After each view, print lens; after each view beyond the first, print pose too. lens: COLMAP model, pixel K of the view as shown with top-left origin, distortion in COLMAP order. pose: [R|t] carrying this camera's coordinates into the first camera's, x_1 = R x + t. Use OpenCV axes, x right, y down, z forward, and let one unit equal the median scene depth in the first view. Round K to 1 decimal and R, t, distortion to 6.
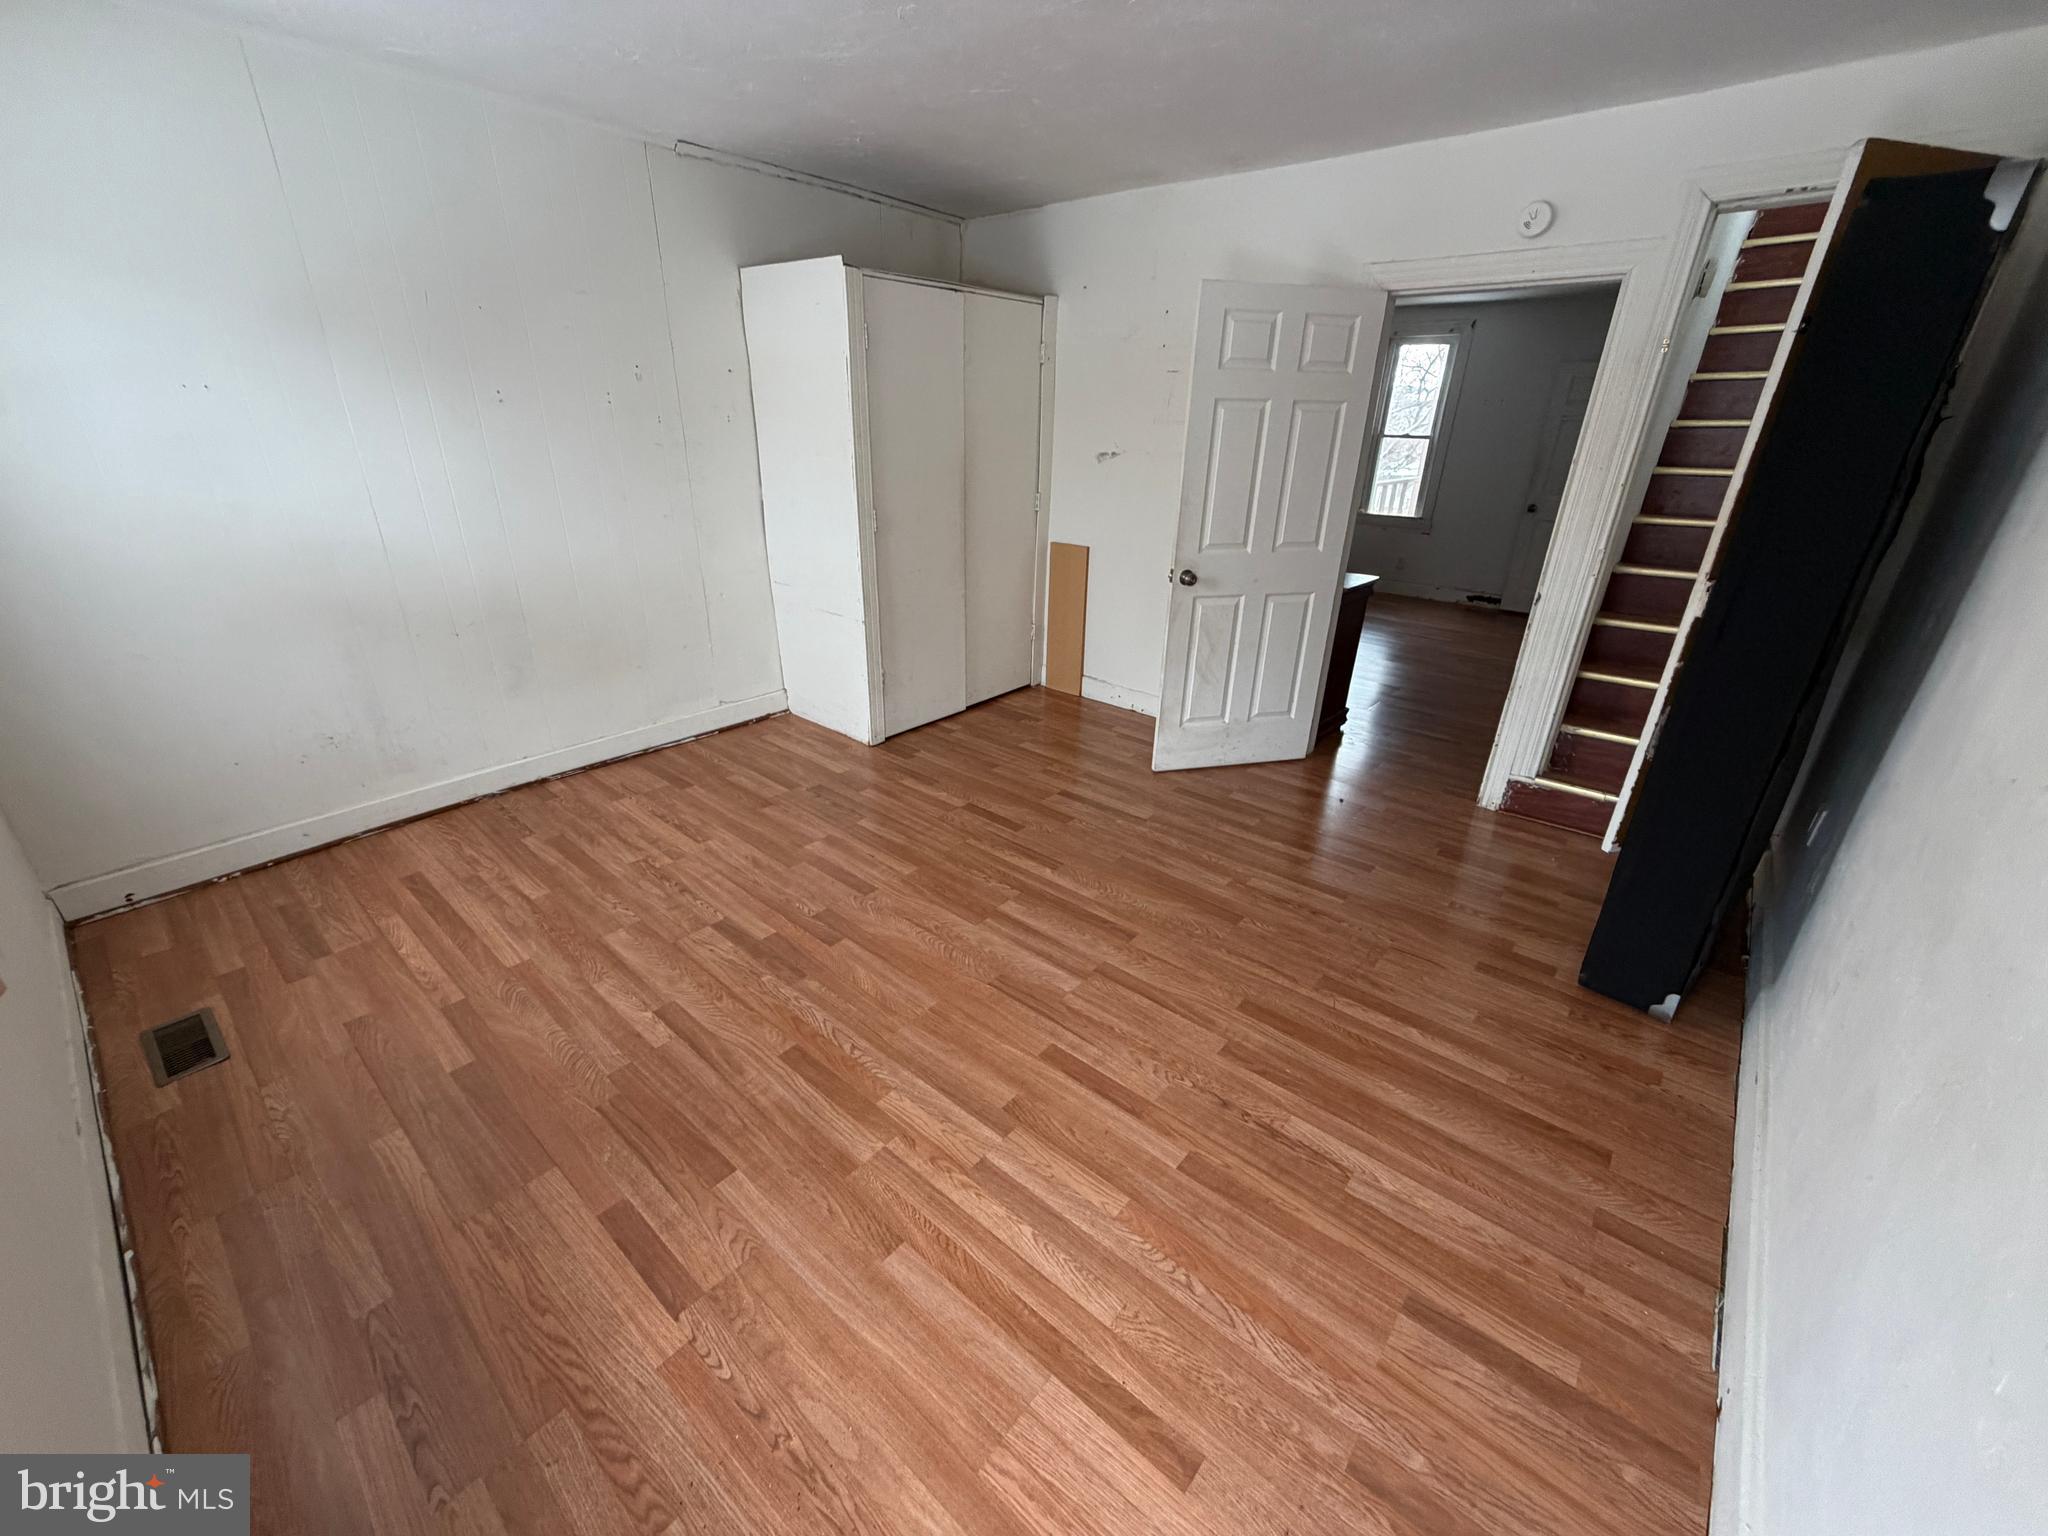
lens RADIAL K [[812.7, 0, 1020.8], [0, 812.7, 764.7], [0, 0, 1]] dist [0.000309, -0.000337]
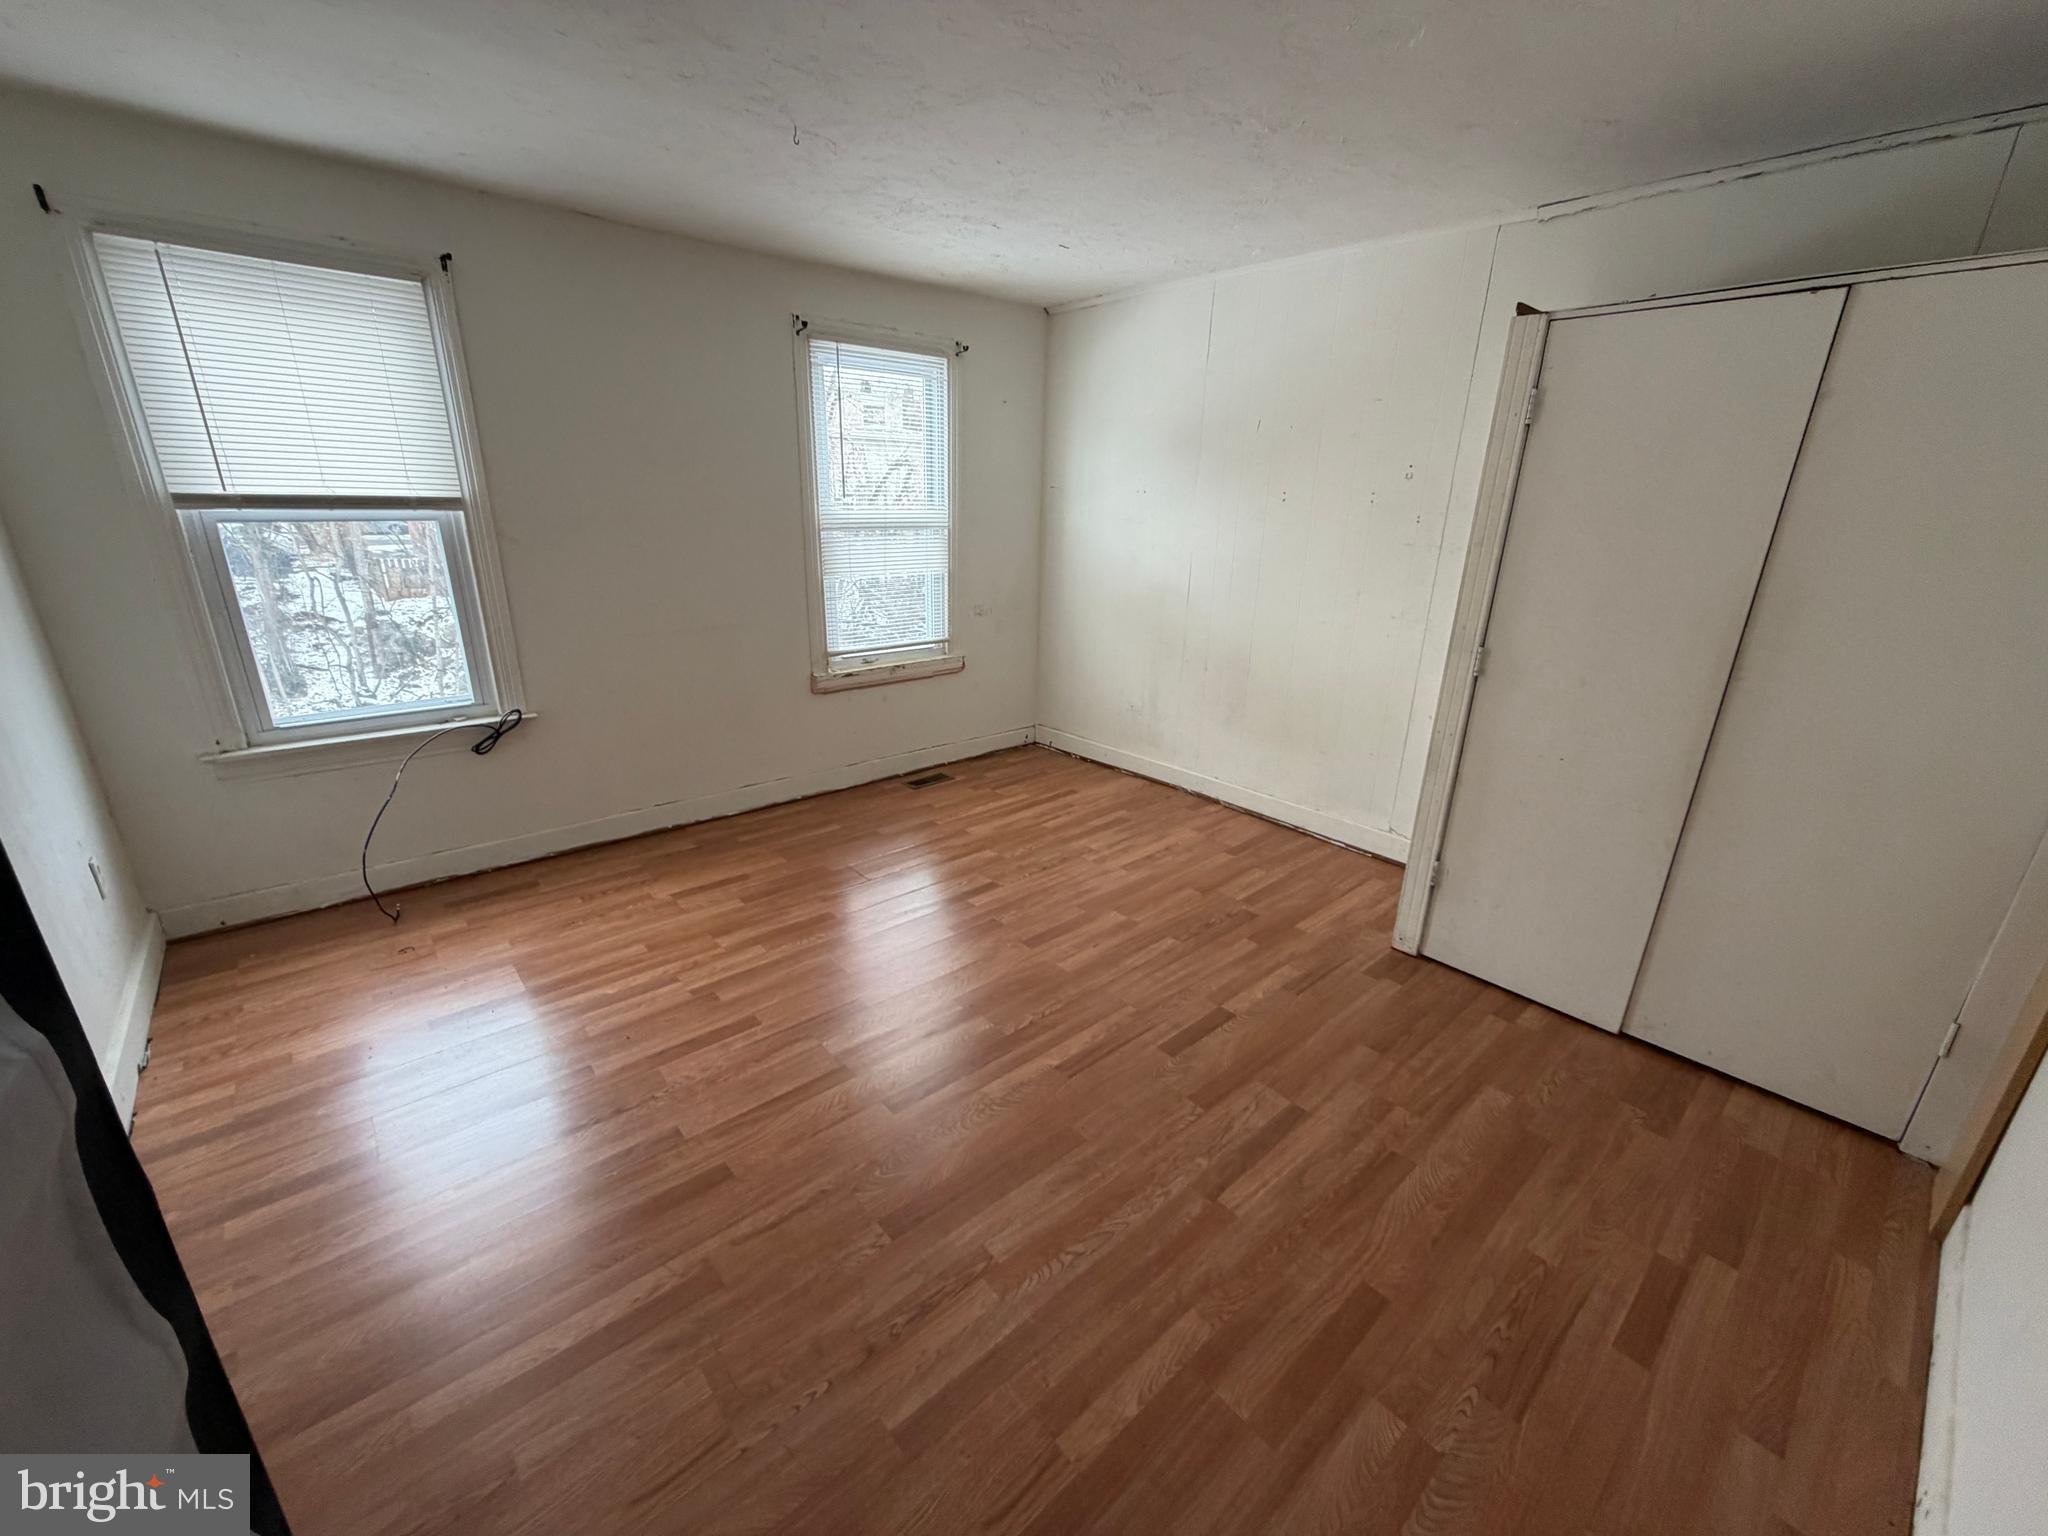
lens RADIAL K [[812.7, 0, 1012.7], [0, 812.7, 765.8], [0, 0, 1]] dist [0.000309, -0.000337]
pose [[-0.142868, 0.297548, -0.943956, 0.669942], [-0.416682, 0.847017, 0.330057, -0.341876], [0.897755, 0.440485, 0.002971, 0.803713]]
